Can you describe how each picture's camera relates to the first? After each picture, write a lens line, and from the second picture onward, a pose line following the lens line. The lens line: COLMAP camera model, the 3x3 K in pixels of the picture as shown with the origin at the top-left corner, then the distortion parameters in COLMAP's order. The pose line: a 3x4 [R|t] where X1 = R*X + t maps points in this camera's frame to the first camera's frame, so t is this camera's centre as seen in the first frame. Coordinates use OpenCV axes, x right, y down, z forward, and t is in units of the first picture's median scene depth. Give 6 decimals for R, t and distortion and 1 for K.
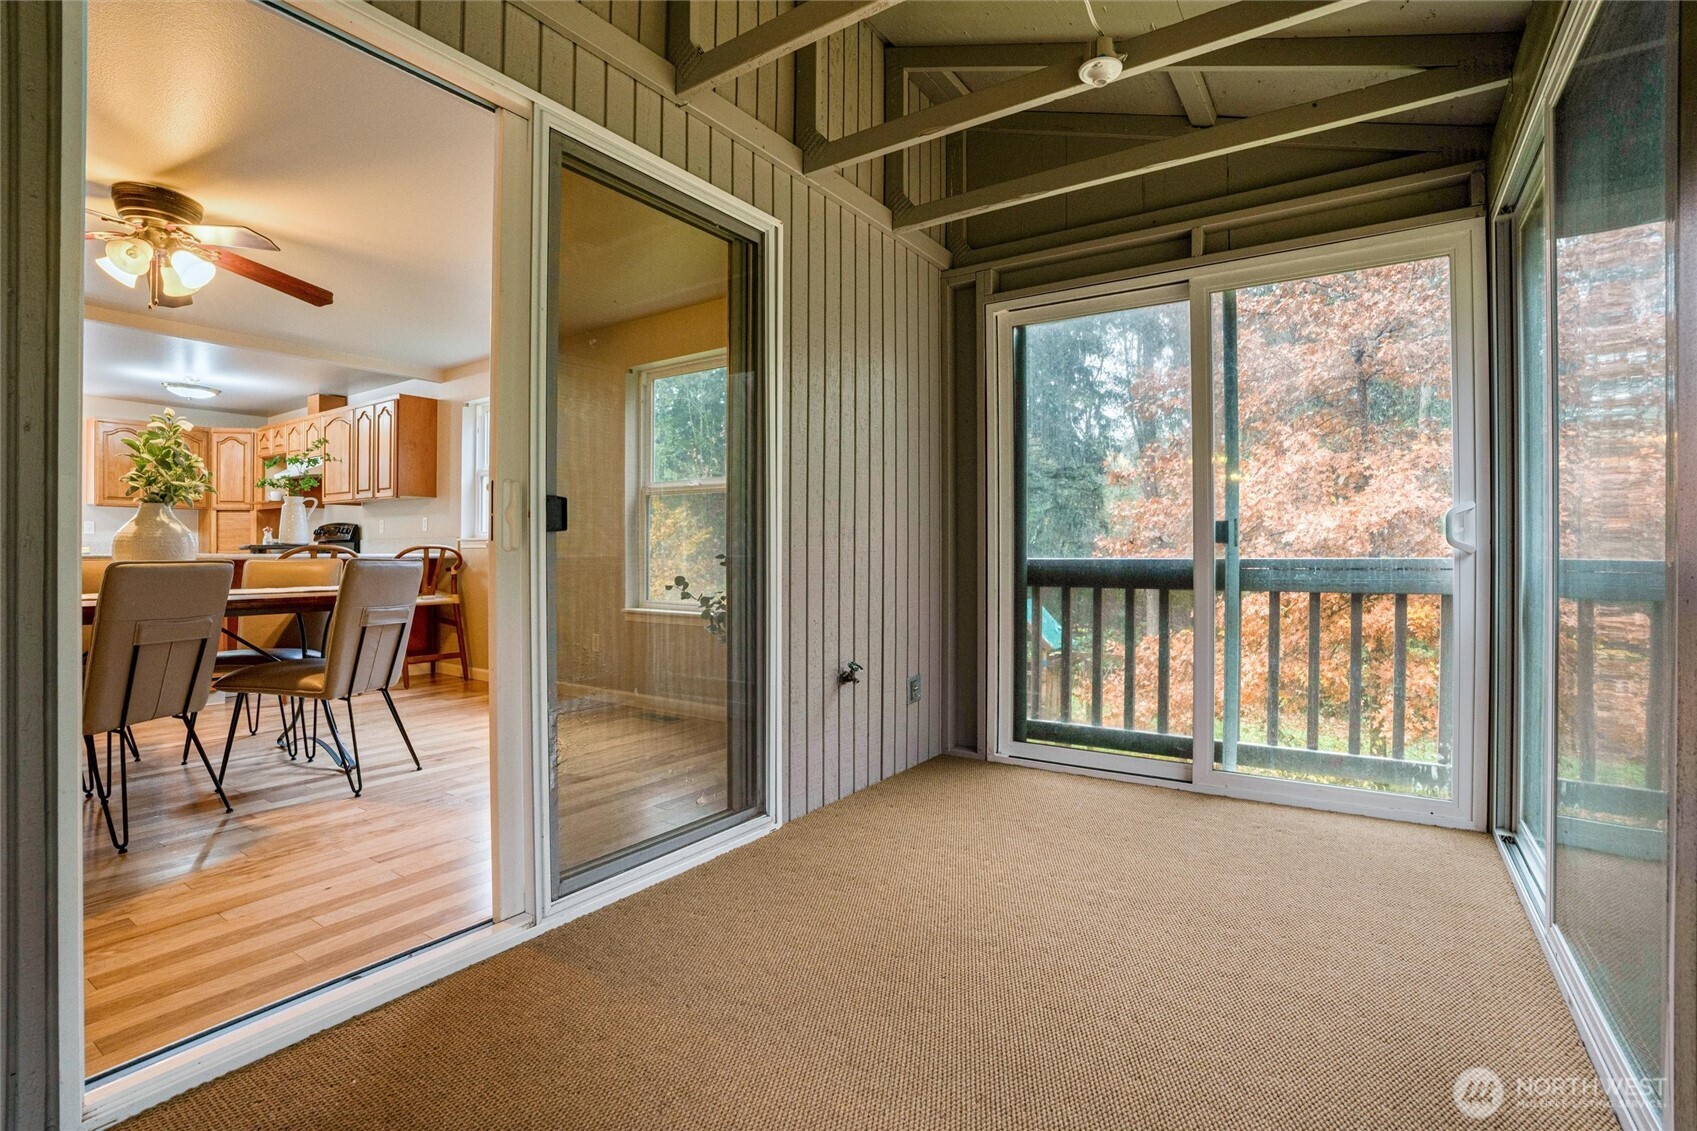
lens RADIAL K [[790.1, 0, 840.0], [0, 790.1, 554.9], [0, 0, 1]] dist [-0.062954, 0.015223]
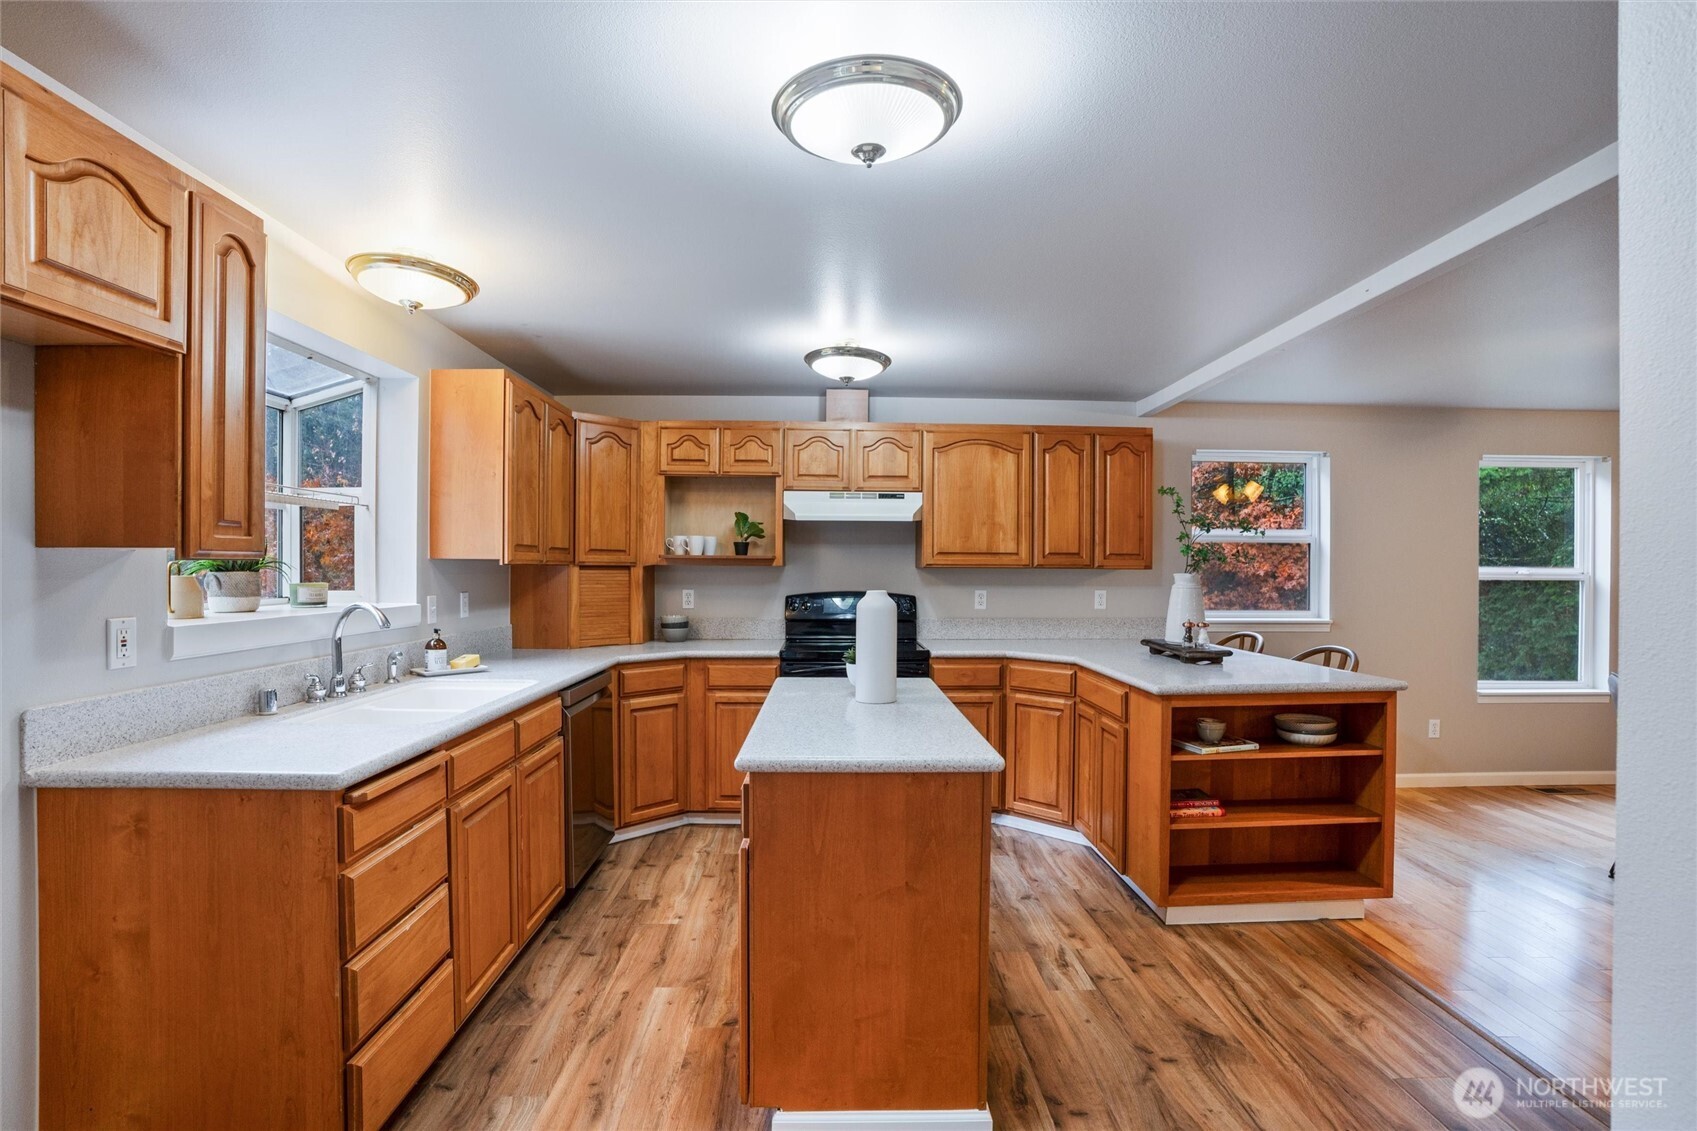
lens RADIAL K [[790.1, 0, 846.0], [0, 790.1, 577.6], [0, 0, 1]] dist [-0.062954, 0.015223]
pose [[0.817051, -0.000243, 0.576565, -1.042958], [-0.004408, 0.999968, 0.006669, -0.058775], [-0.576548, -0.007990, 0.817024, 0.471978]]
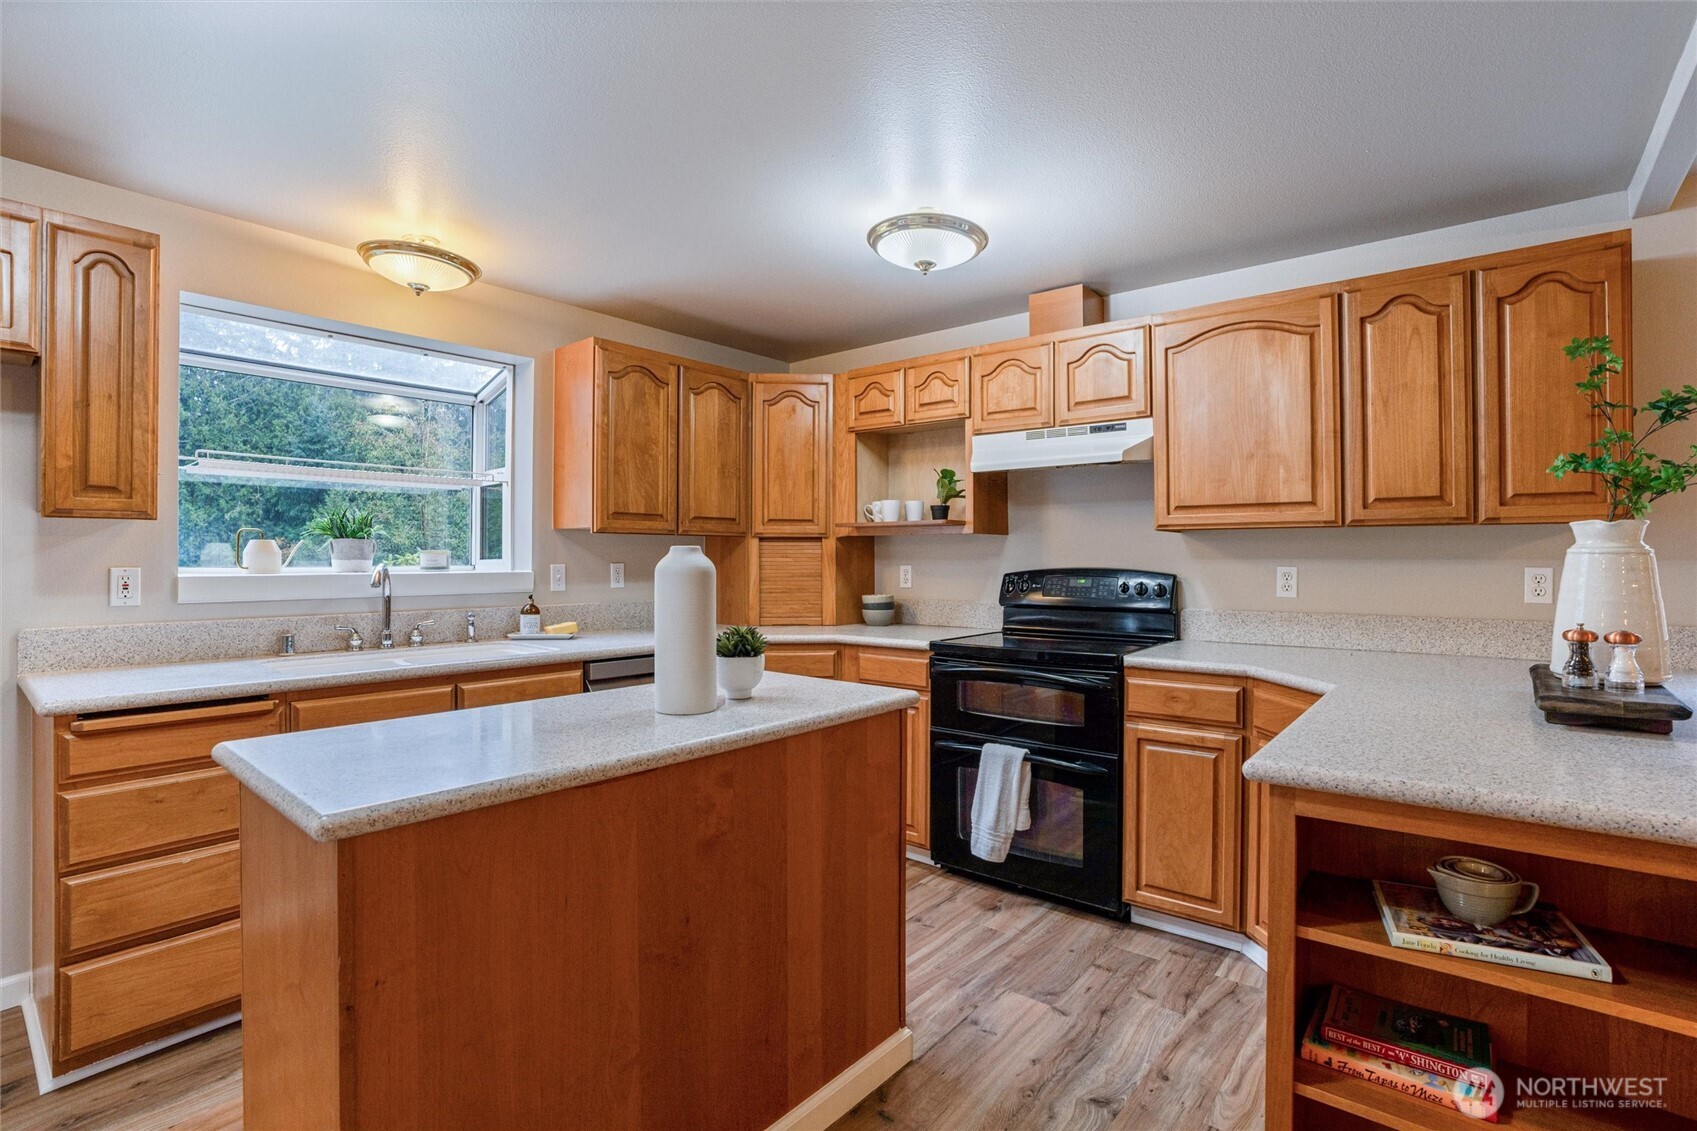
lens RADIAL K [[790.1, 0, 857.1], [0, 790.1, 554.4], [0, 0, 1]] dist [-0.062954, 0.015223]
pose [[0.994893, 0.001753, -0.100916, -0.745951], [-0.002679, 0.999956, -0.009040, -0.046092], [0.100895, 0.009264, 0.994854, 0.523844]]
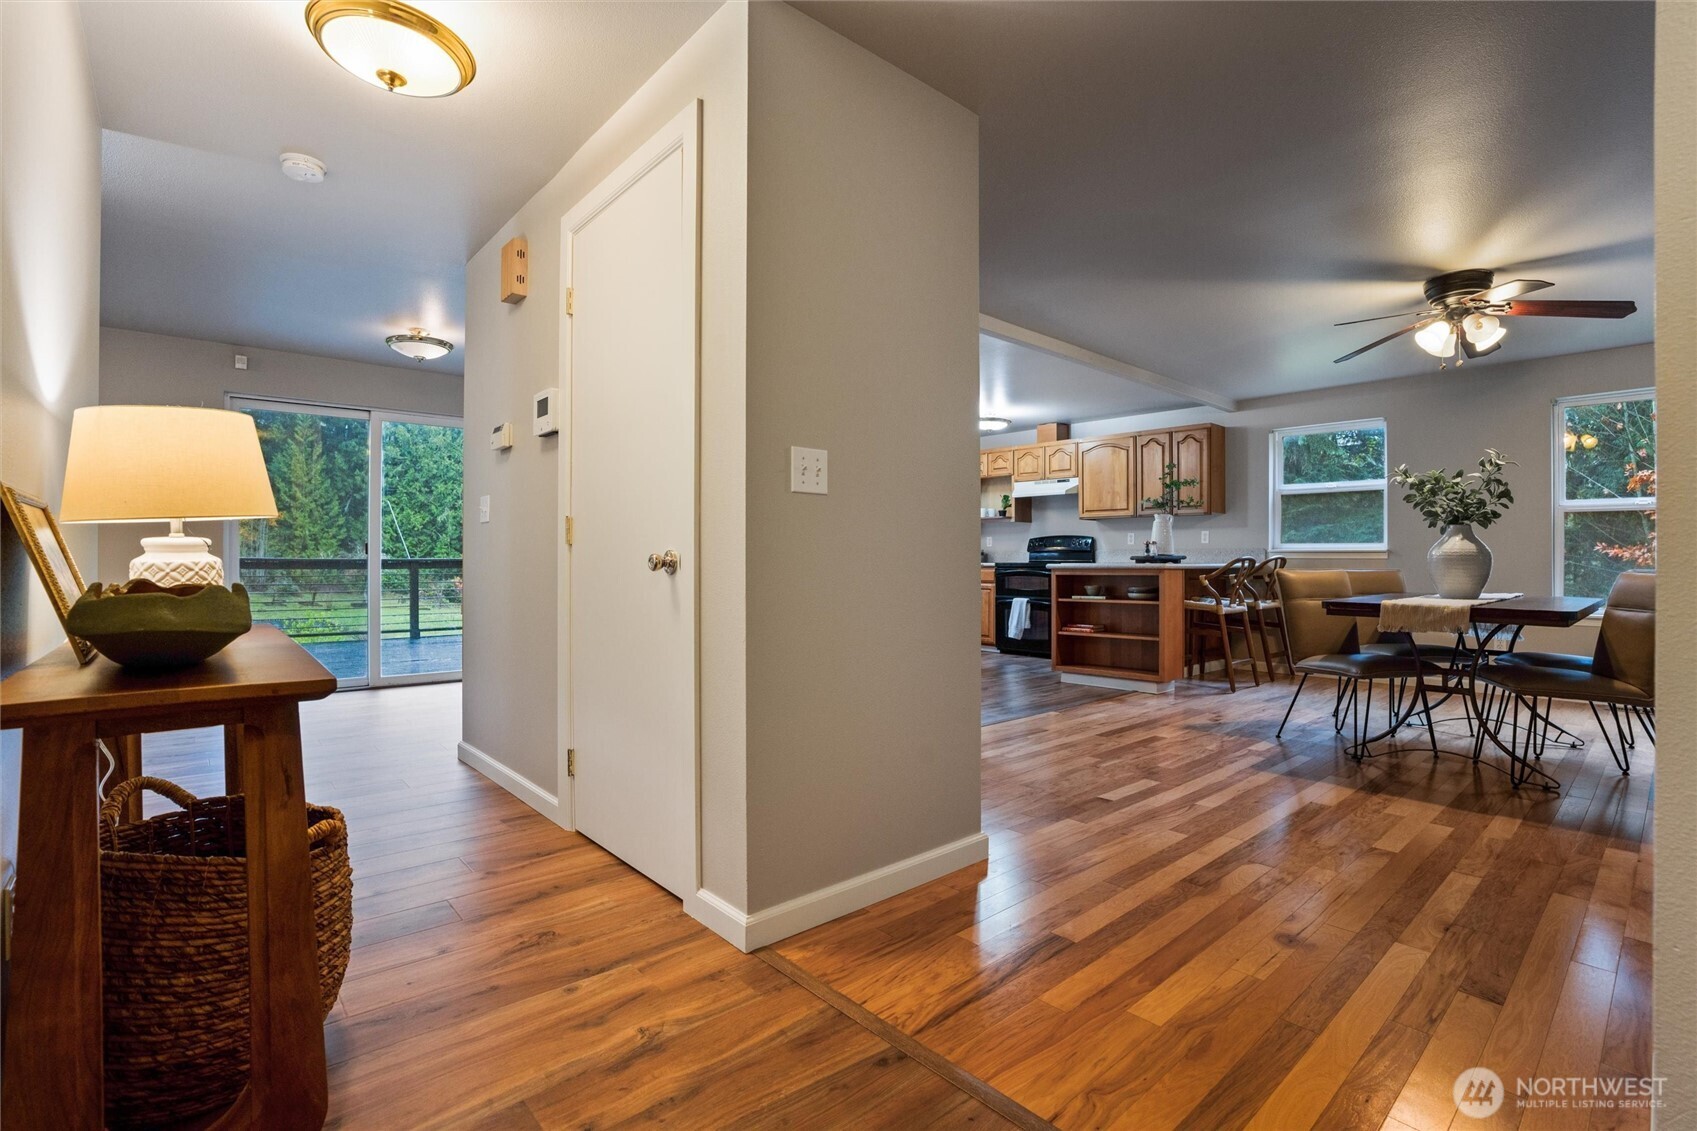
lens RADIAL K [[790.1, 0, 850.6], [0, 790.1, 562.1], [0, 0, 1]] dist [-0.062954, 0.015223]
pose [[0.968220, 0.005897, -0.250030, -0.666047], [-0.006395, 0.999979, -0.001180, 0.000424], [0.250018, 0.002741, 0.968237, -0.202448]]
